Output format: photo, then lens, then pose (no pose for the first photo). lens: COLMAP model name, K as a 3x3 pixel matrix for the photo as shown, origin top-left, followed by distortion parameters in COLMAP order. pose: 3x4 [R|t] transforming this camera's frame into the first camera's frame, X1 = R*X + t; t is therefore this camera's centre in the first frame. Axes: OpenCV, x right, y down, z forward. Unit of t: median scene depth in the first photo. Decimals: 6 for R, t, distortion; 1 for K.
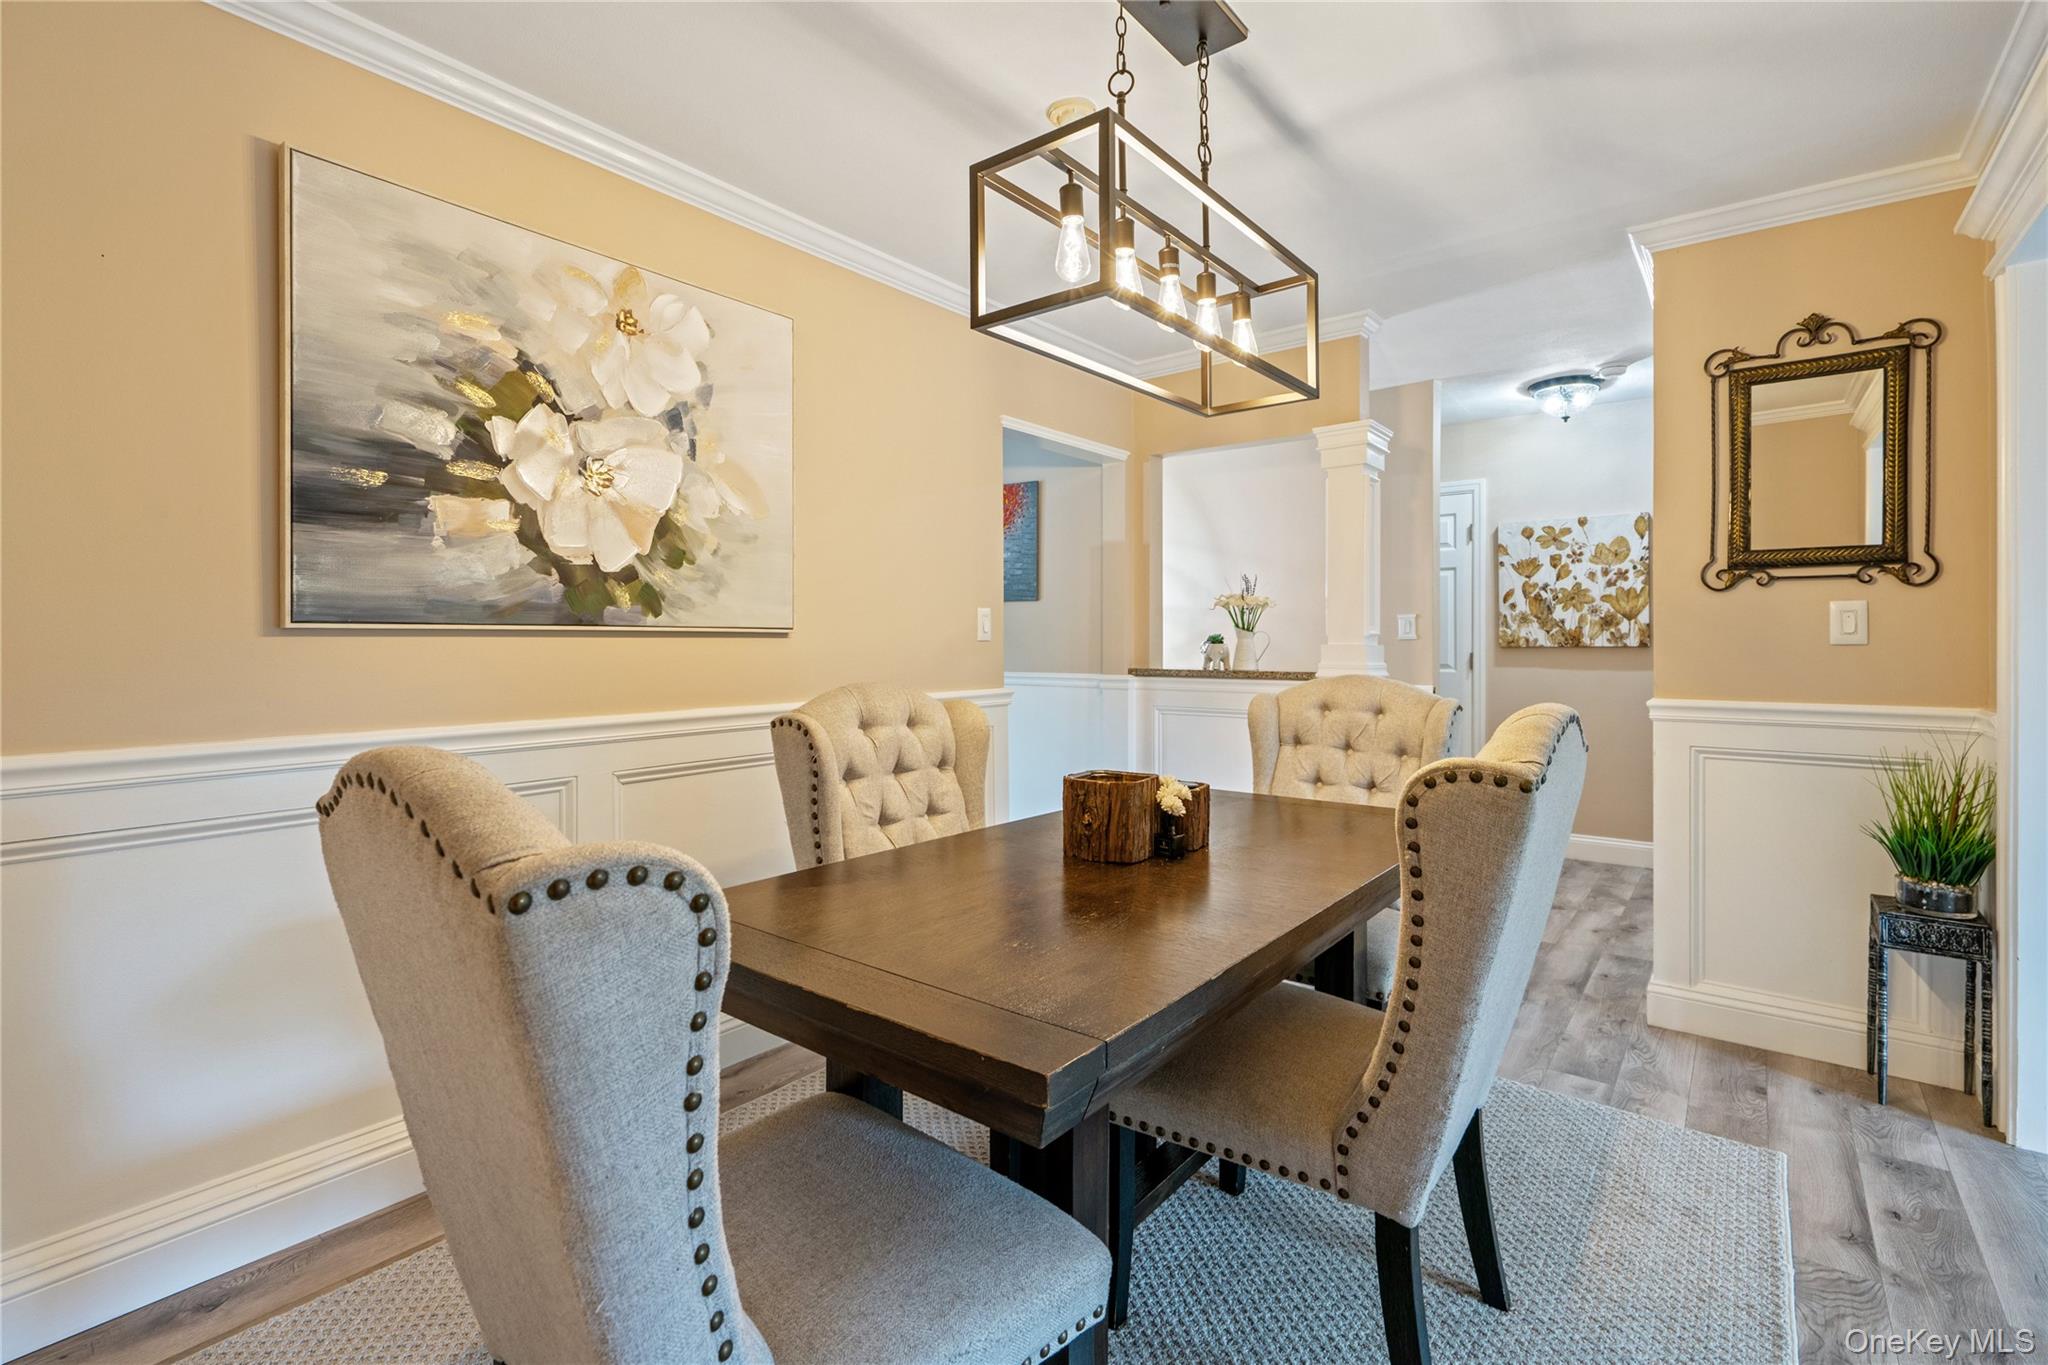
lens RADIAL K [[929.7, 0, 997.0], [0, 929.7, 642.4], [0, 0, 1]] dist [-0.002292, 0.000079]
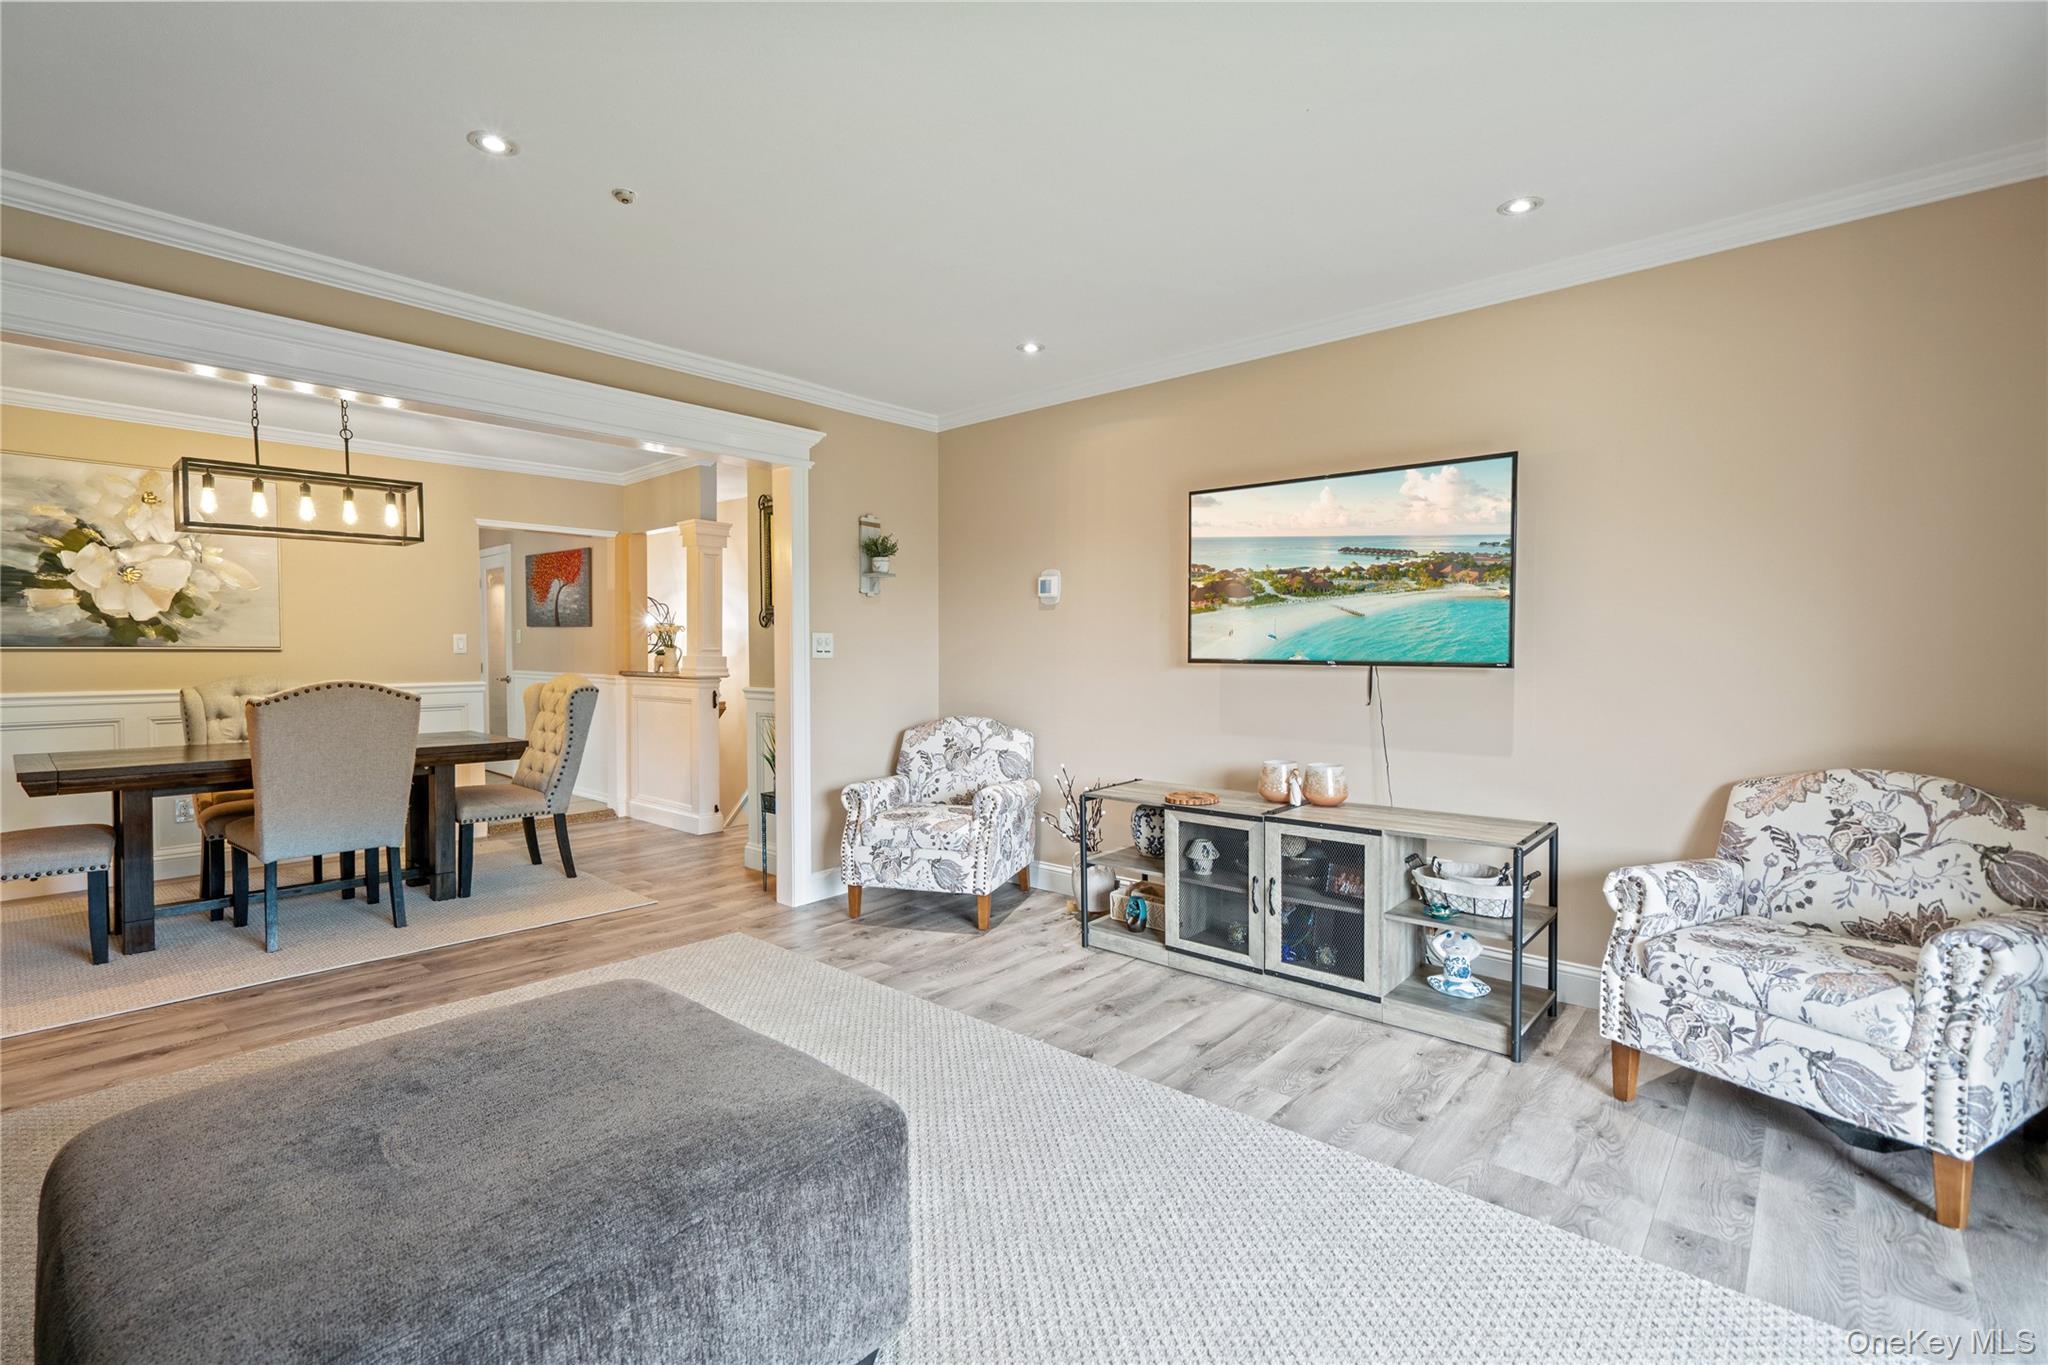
lens RADIAL K [[922.9, 0, 1004.1], [0, 922.9, 677.6], [0, 0, 1]] dist [-0.002435, 0.000329]
pose [[0.998868, 0.004498, -0.047345, 1.675334], [-0.003118, 0.999569, 0.029176, -0.015836], [0.047456, -0.028996, 0.998452, -1.003364]]
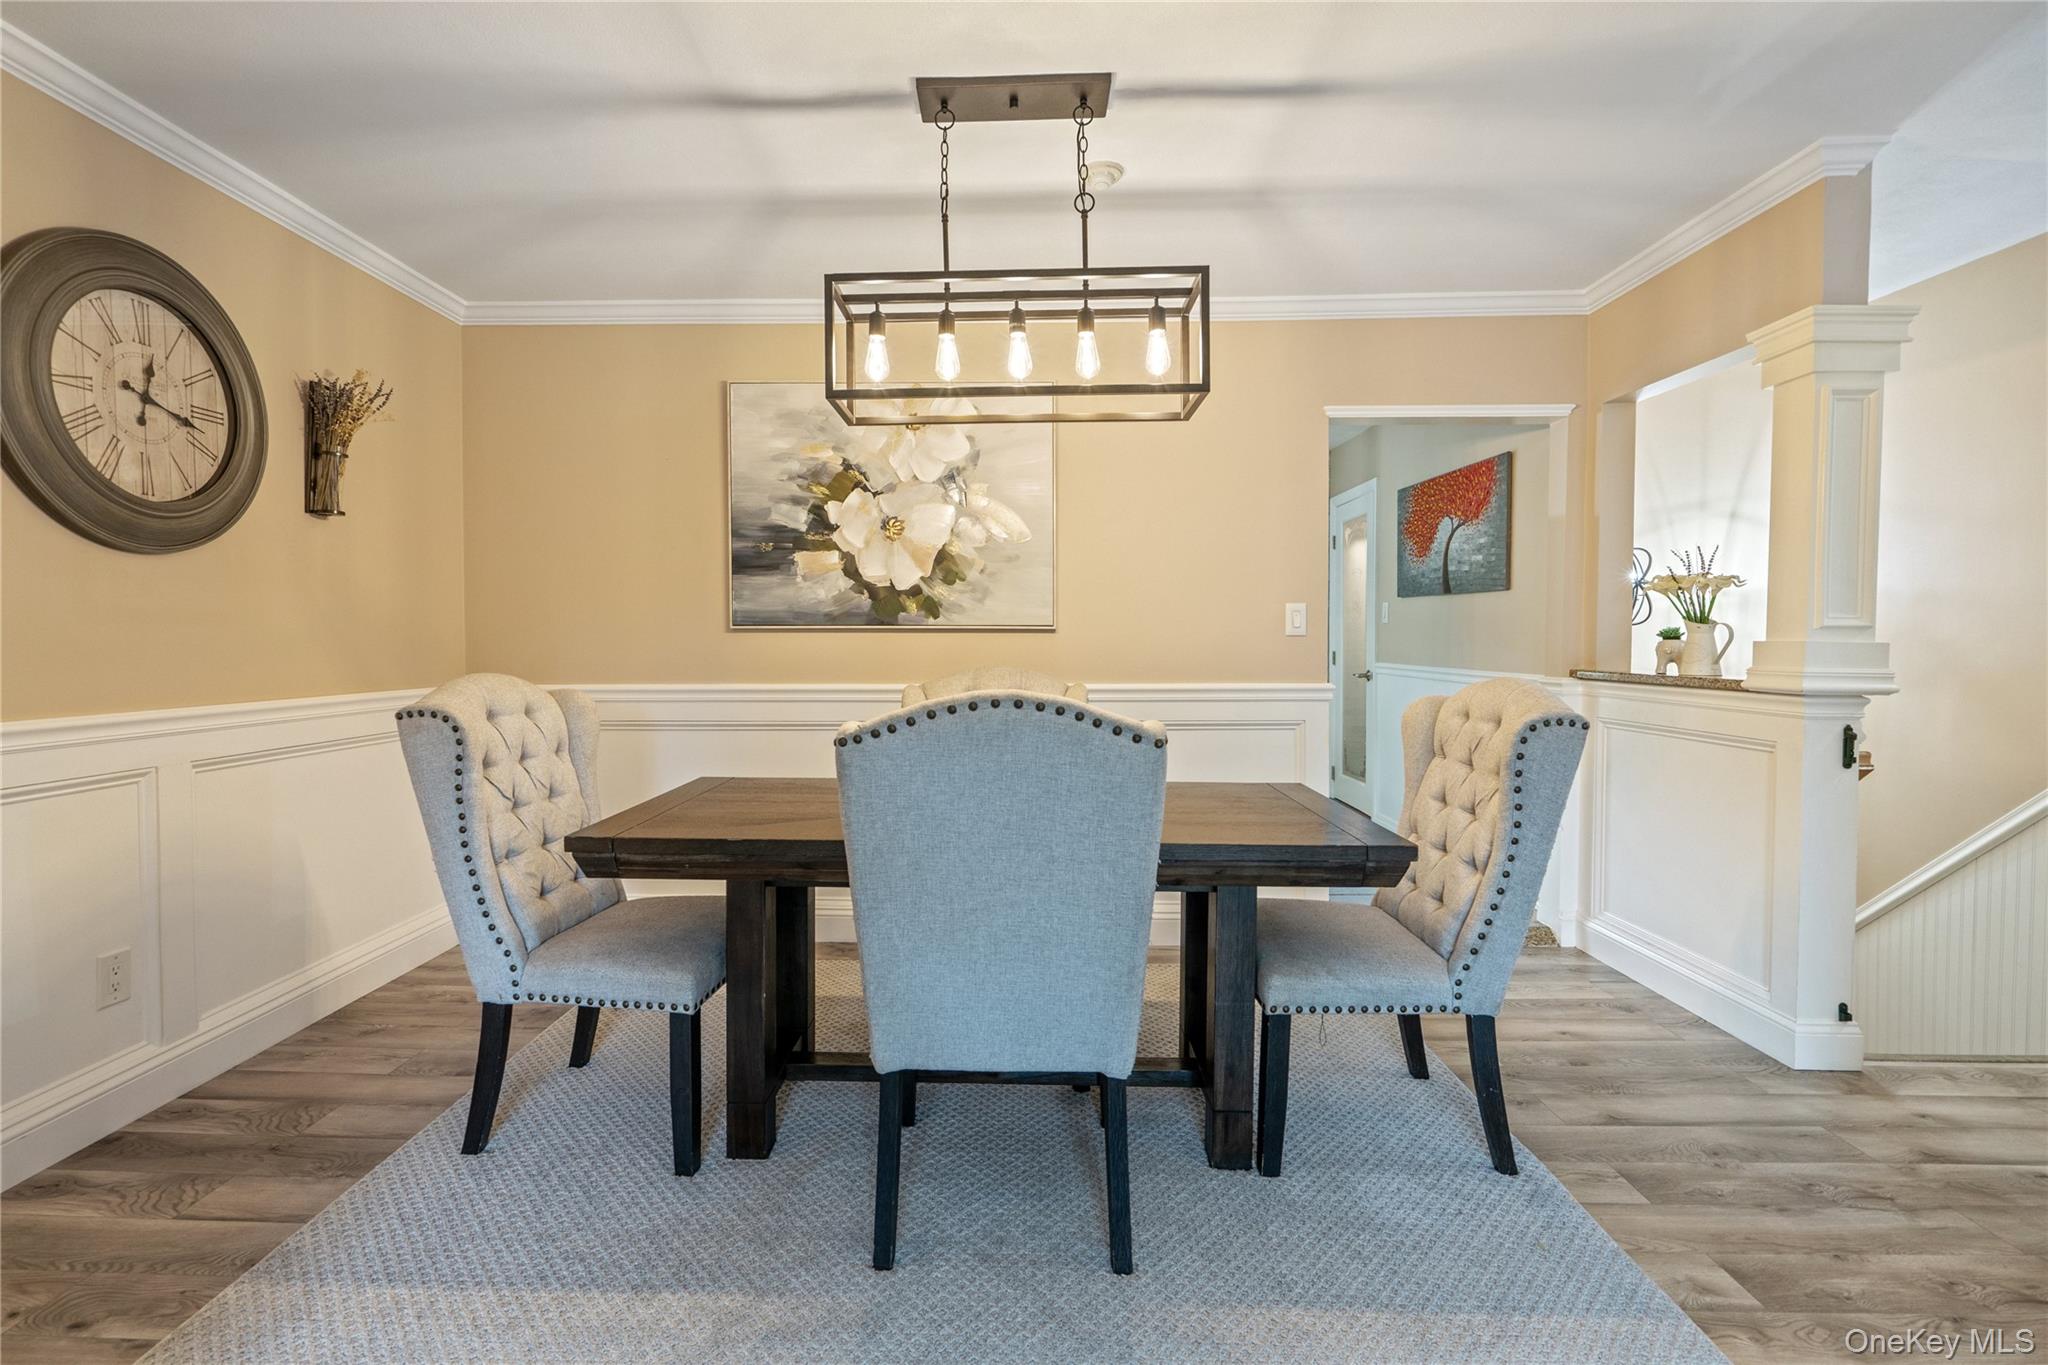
lens RADIAL K [[941.3, 0, 1000.4], [0, 941.3, 660.3], [0, 0, 1]] dist [-0.003905, 0.000619]
pose [[0.612541, 0.021381, -0.790149, 0.950701], [-0.002687, 0.999685, 0.024968, 0.000517], [0.790434, -0.013171, 0.612405, 0.187988]]
